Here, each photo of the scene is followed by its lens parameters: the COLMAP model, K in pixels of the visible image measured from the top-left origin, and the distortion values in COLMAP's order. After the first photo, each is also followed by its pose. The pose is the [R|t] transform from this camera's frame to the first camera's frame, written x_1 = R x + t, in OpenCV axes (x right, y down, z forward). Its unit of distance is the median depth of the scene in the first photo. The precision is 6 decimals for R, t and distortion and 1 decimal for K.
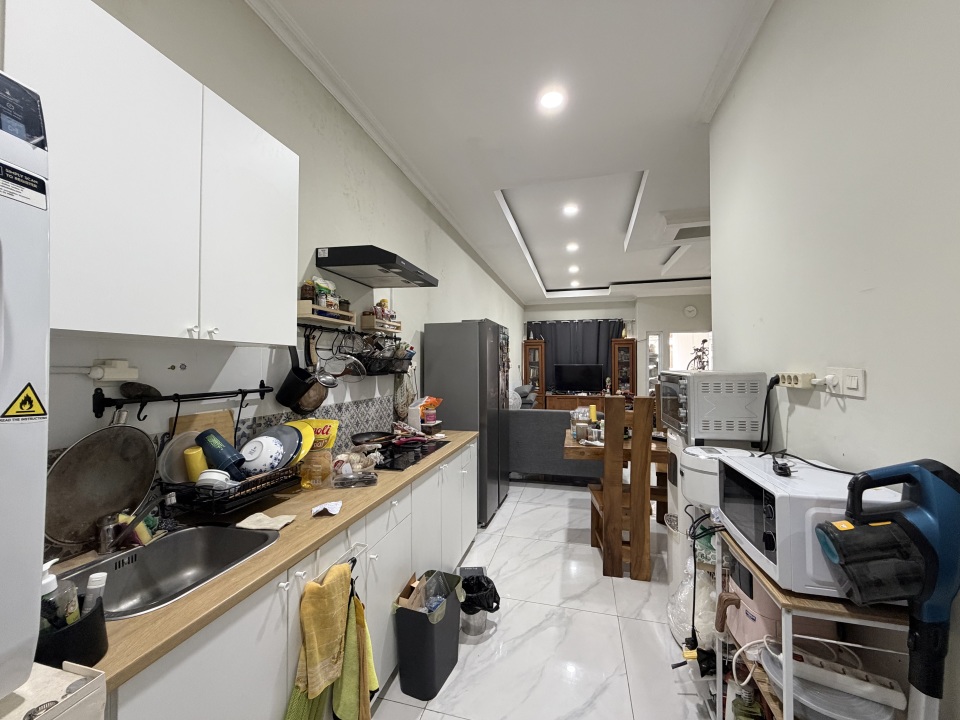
lens RADIAL K [[382.9, 0, 479.5], [0, 382.9, 360.5], [0, 0, 1]] dist [-0.000773, 0.000527]
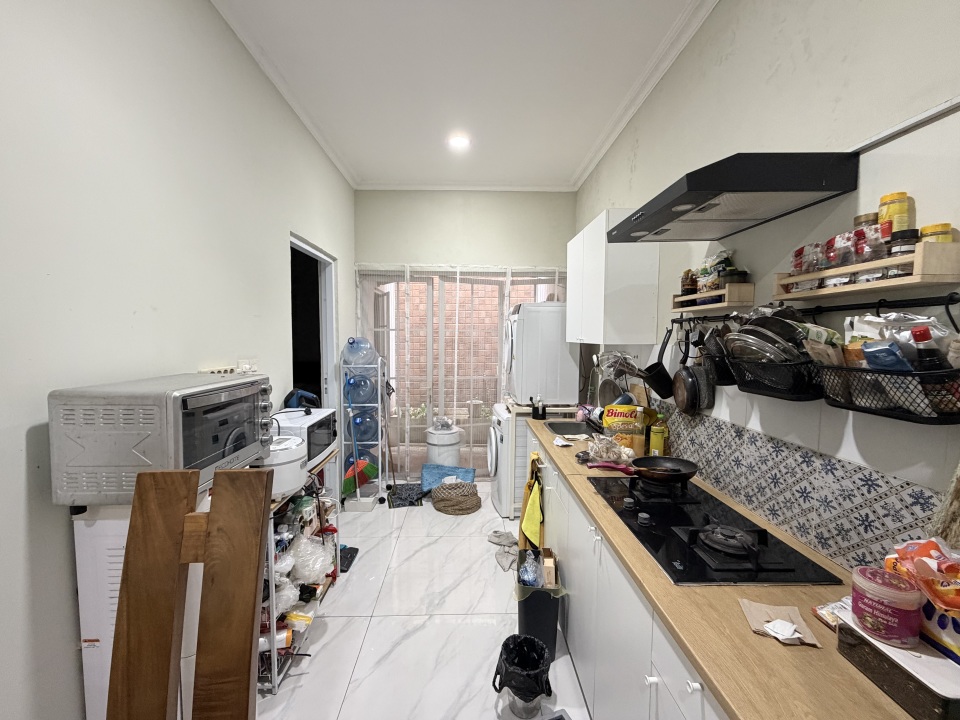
lens RADIAL K [[382.9, 0, 477.9], [0, 382.9, 360.2], [0, 0, 1]] dist [-0.000773, 0.000527]
pose [[-0.958867, 0.014237, -0.283500, 0.064835], [-0.000358, 0.998680, 0.051364, -0.008928], [0.283857, 0.049353, -0.957596, 0.380638]]
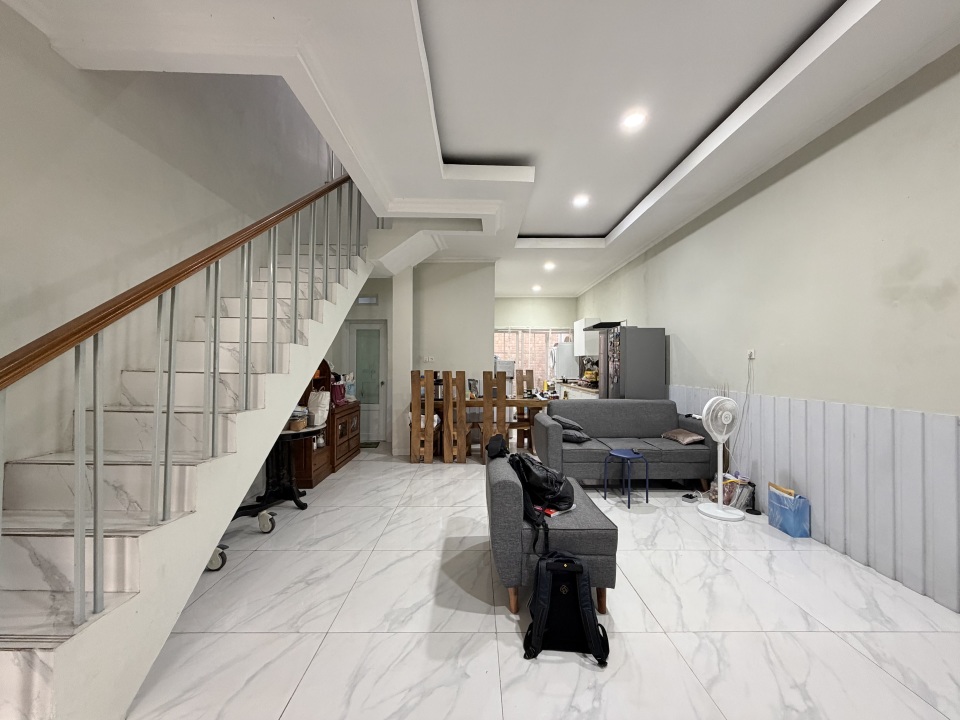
lens RADIAL K [[382.9, 0, 477.1], [0, 382.9, 360.8], [0, 0, 1]] dist [-0.000773, 0.000527]
pose [[-0.965951, -0.004344, -0.258688, 0.375242], [0.001076, 0.999783, -0.020809, 0.022983], [0.258722, -0.020379, -0.965737, 0.937343]]
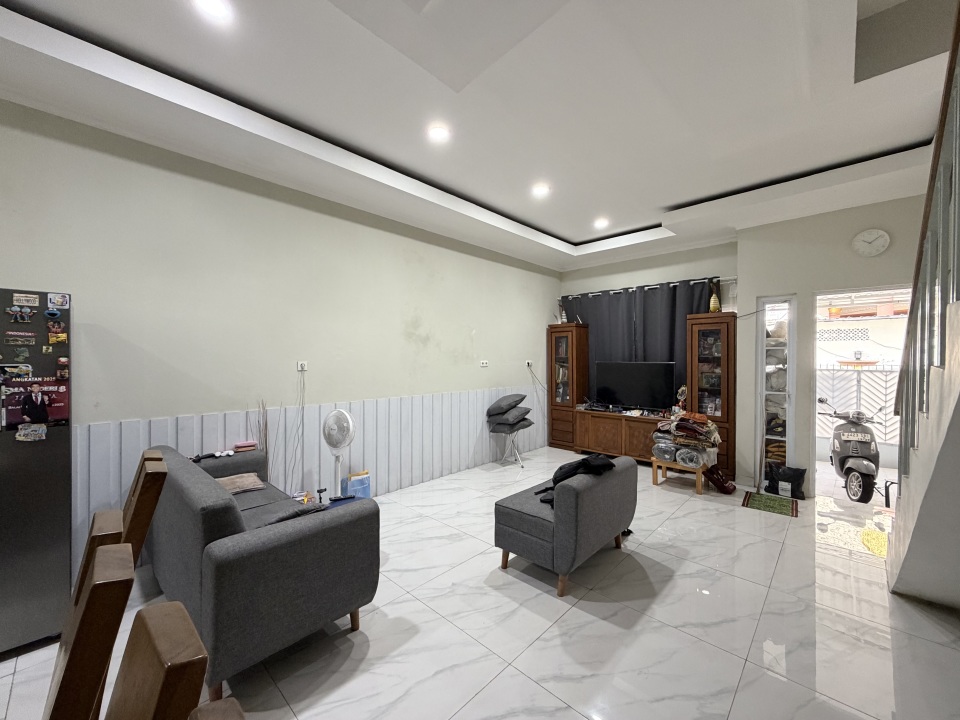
lens RADIAL K [[382.9, 0, 478.5], [0, 382.9, 360.0], [0, 0, 1]] dist [-0.000773, 0.000527]
pose [[0.877532, 0.002910, -0.479509, 0.347538], [0.004964, 0.999873, 0.015151, -0.002565], [0.479492, -0.015676, 0.877406, 0.379987]]
